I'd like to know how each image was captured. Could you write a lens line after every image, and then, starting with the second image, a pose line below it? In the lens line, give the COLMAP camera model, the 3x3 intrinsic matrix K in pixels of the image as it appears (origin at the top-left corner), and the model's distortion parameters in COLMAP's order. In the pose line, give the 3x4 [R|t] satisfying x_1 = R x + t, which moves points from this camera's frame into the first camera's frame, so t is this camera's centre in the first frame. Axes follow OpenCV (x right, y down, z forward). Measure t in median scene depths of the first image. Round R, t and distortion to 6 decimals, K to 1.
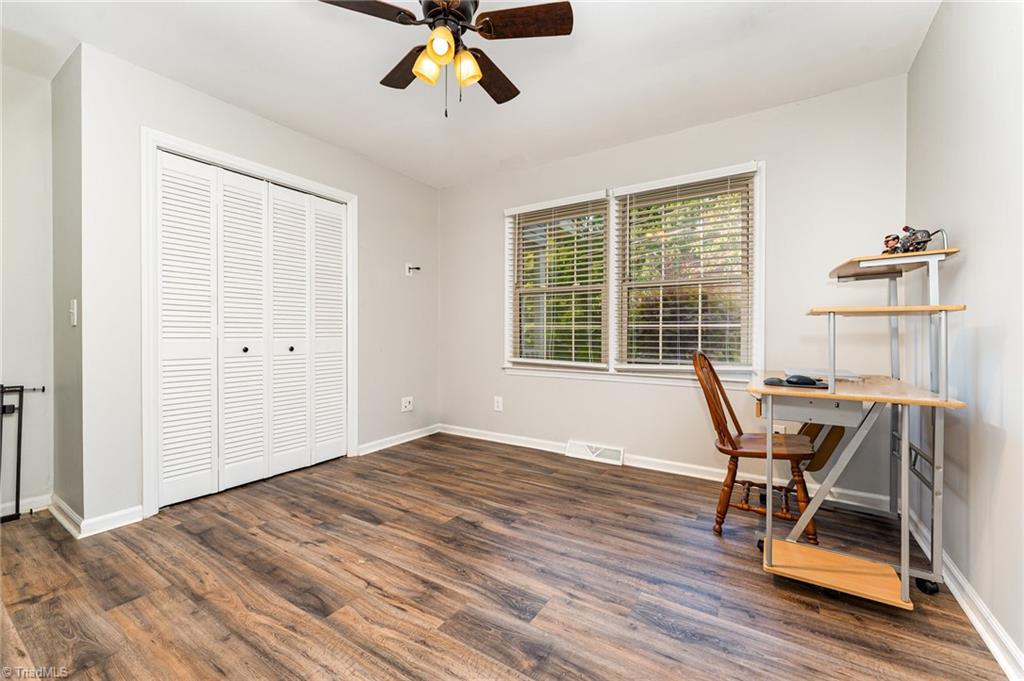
lens RADIAL K [[413.0, 0, 519.0], [0, 413.0, 335.7], [0, 0, 1]] dist [0.000854, -0.000034]
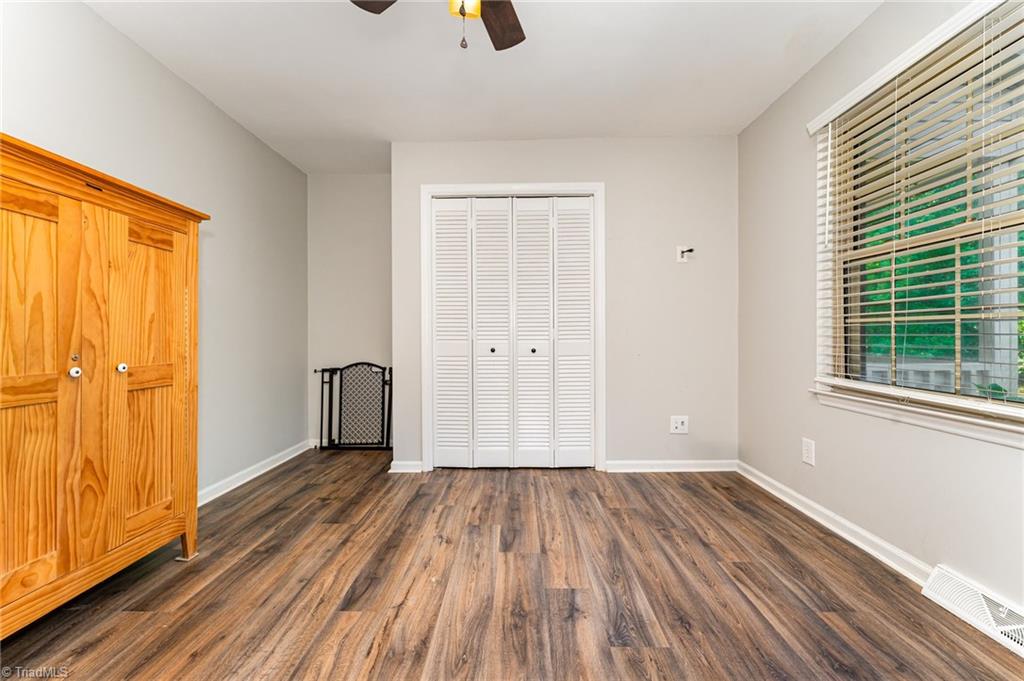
lens RADIAL K [[413.0, 0, 512.3], [0, 413.0, 343.2], [0, 0, 1]] dist [0.000854, -0.000034]
pose [[0.518006, 0.012747, -0.855282, 0.389278], [-0.000460, 0.999893, 0.014623, -0.003761], [0.855377, -0.007182, 0.517957, 0.512869]]
